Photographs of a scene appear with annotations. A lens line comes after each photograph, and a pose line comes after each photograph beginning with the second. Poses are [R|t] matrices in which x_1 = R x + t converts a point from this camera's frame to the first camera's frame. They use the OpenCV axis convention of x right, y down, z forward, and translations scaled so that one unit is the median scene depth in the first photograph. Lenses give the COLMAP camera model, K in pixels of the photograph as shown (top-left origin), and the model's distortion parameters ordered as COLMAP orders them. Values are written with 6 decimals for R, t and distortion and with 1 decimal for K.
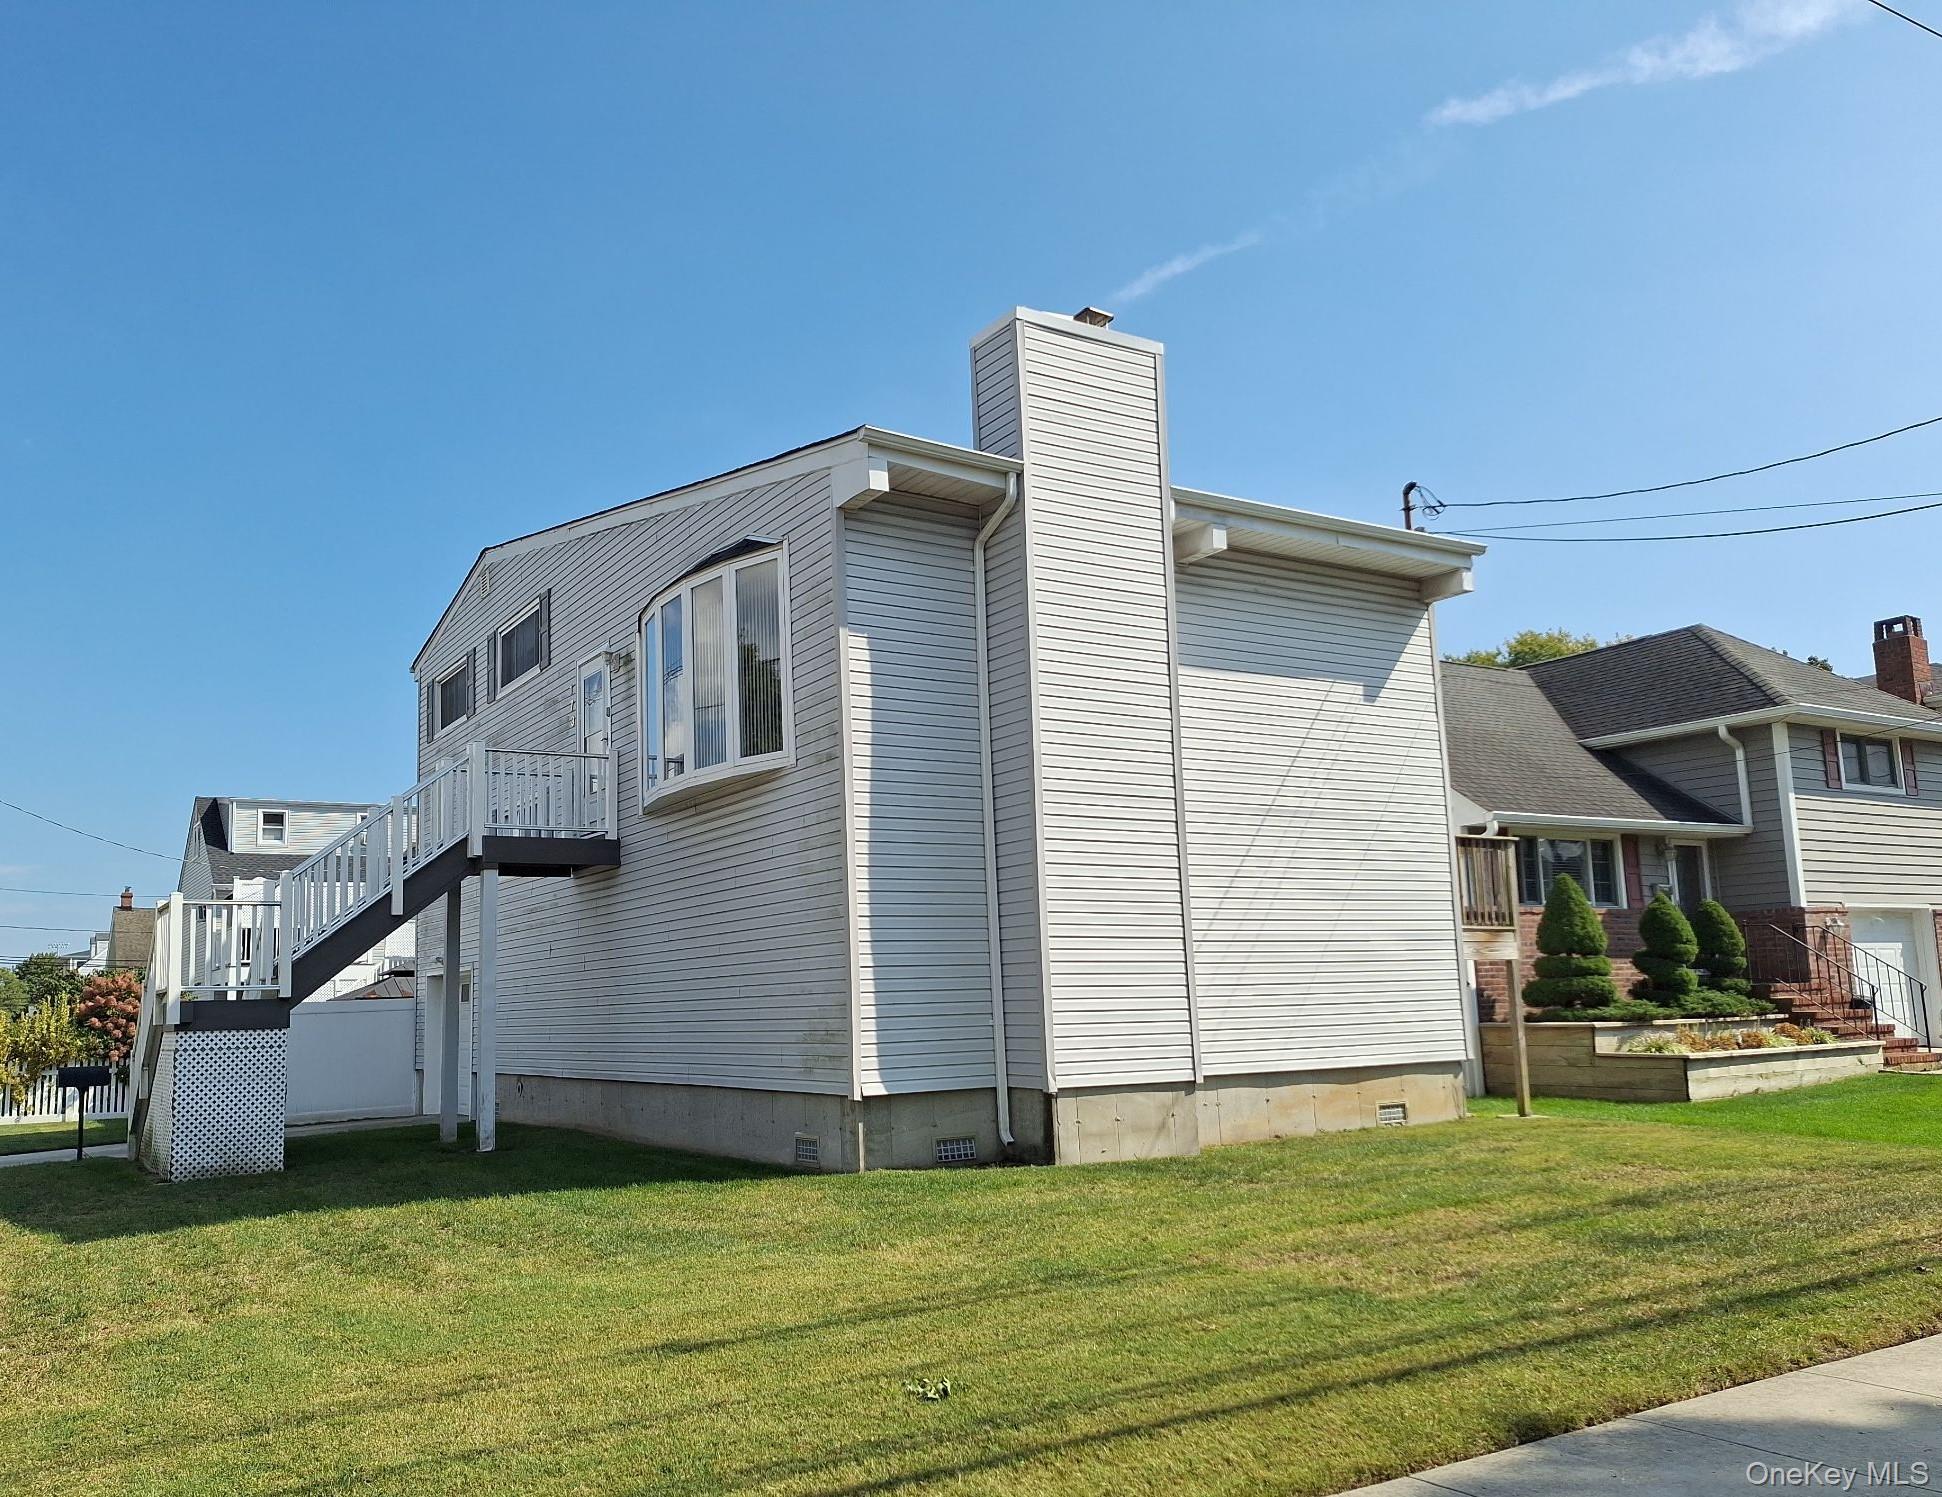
lens RADIAL K [[1504.3, 0, 968.8], [0, 1504.3, 800.7], [0, 0, 1]] dist [0.045843, -0.012561]
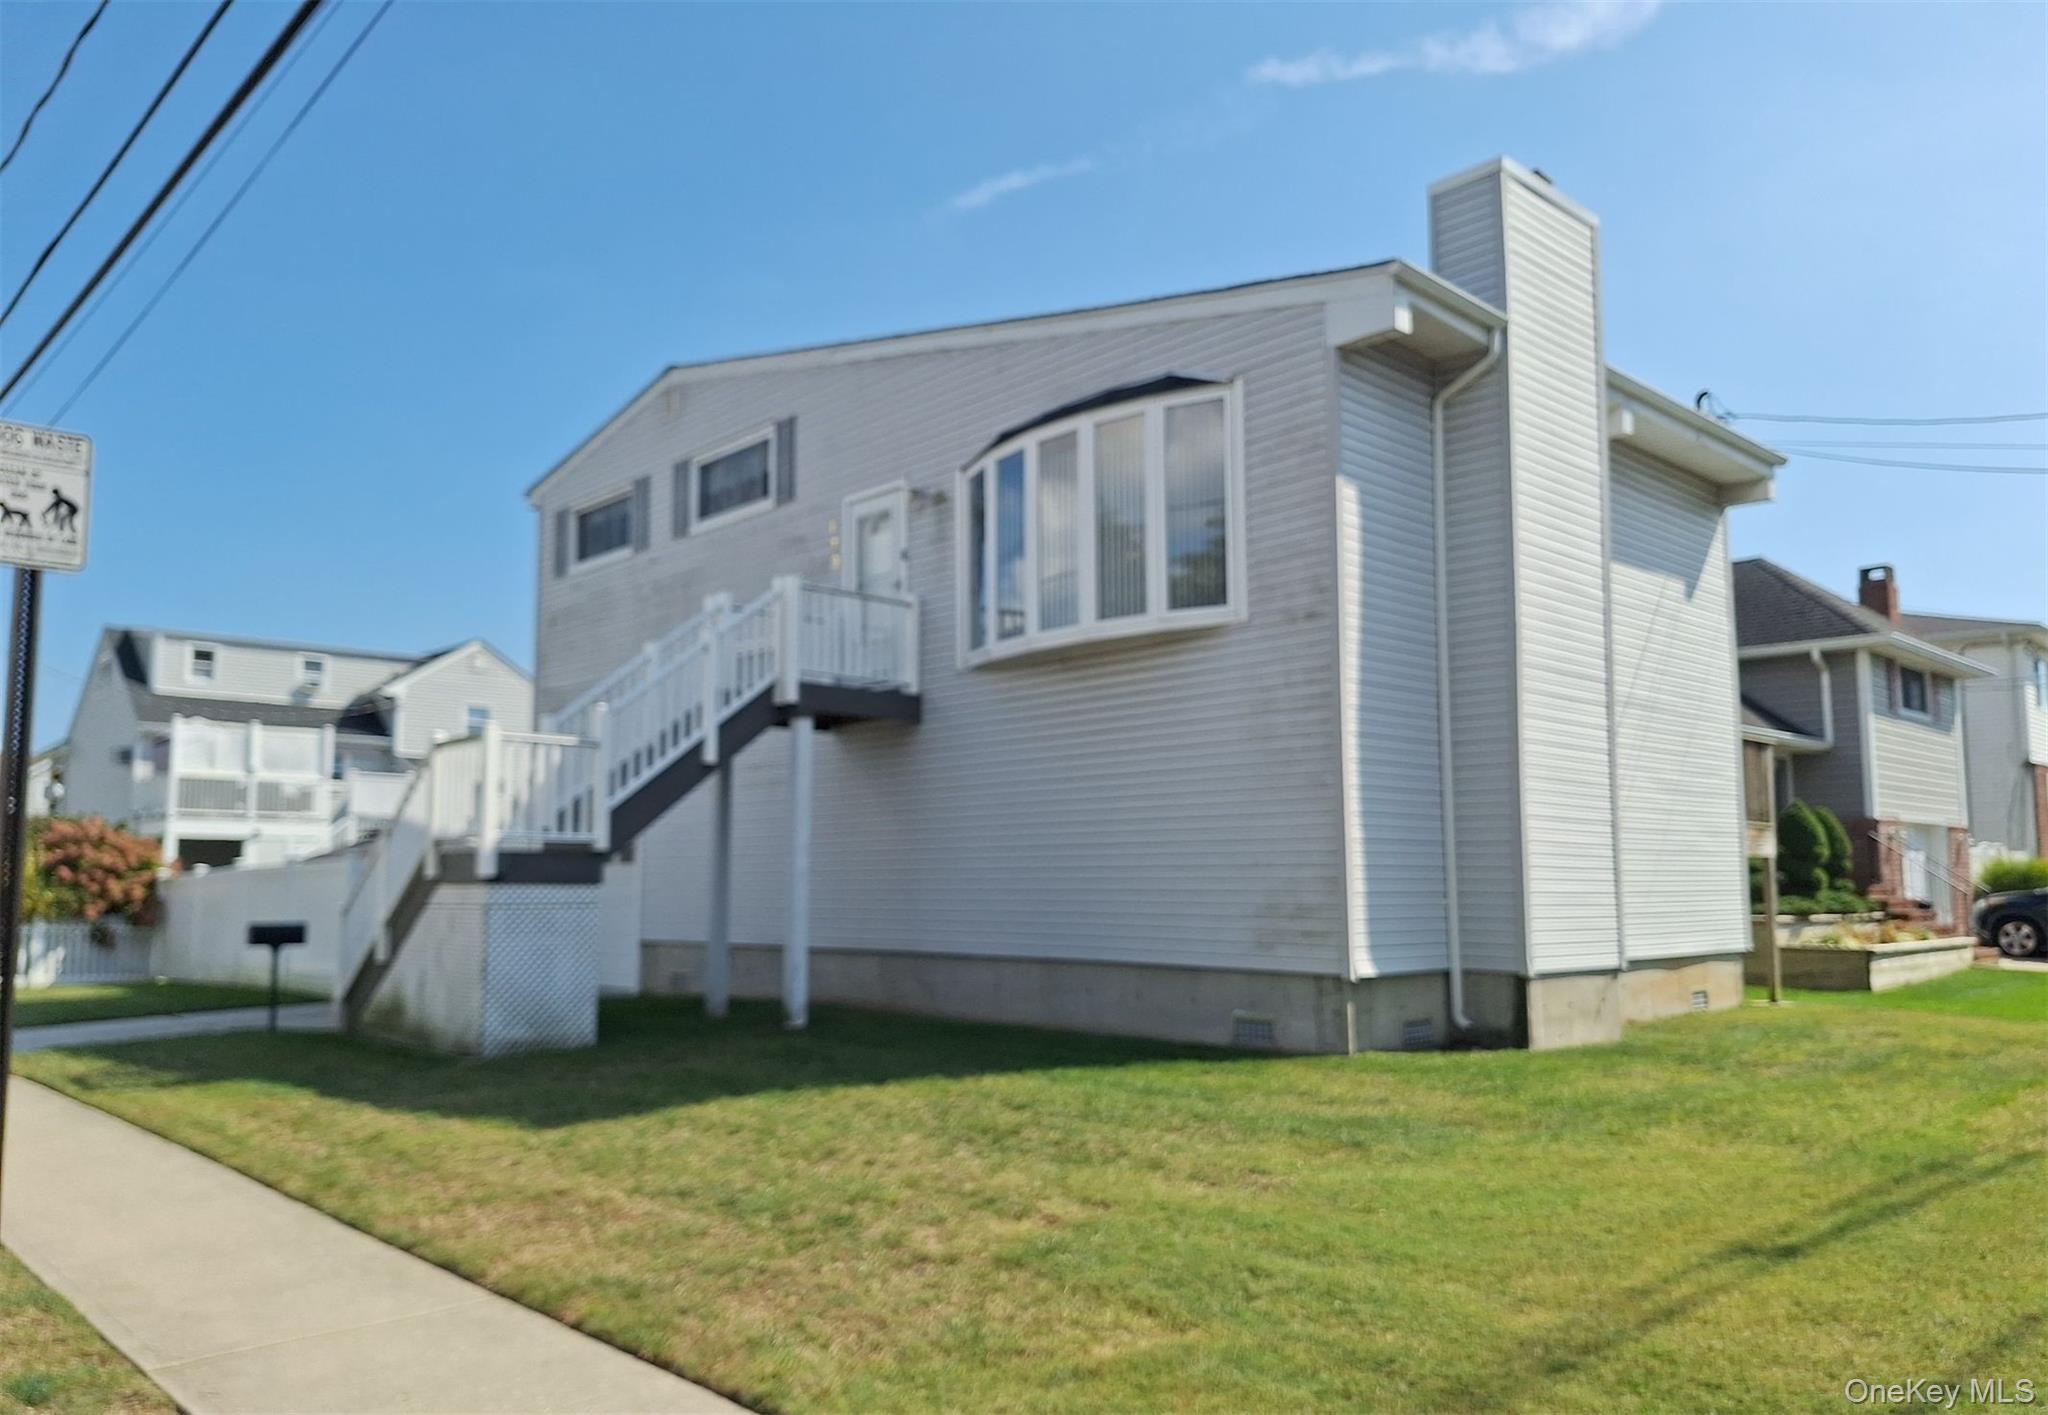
lens RADIAL K [[1435.0, 0, 1026.3], [0, 1435.0, 766.5], [0, 0, 1]] dist [0.028313, -0.000788]
pose [[0.975754, 0.046433, 0.213890, -0.352199], [-0.056717, 0.997498, 0.042197, 0.028910], [-0.211396, -0.053305, 0.975946, 0.127030]]
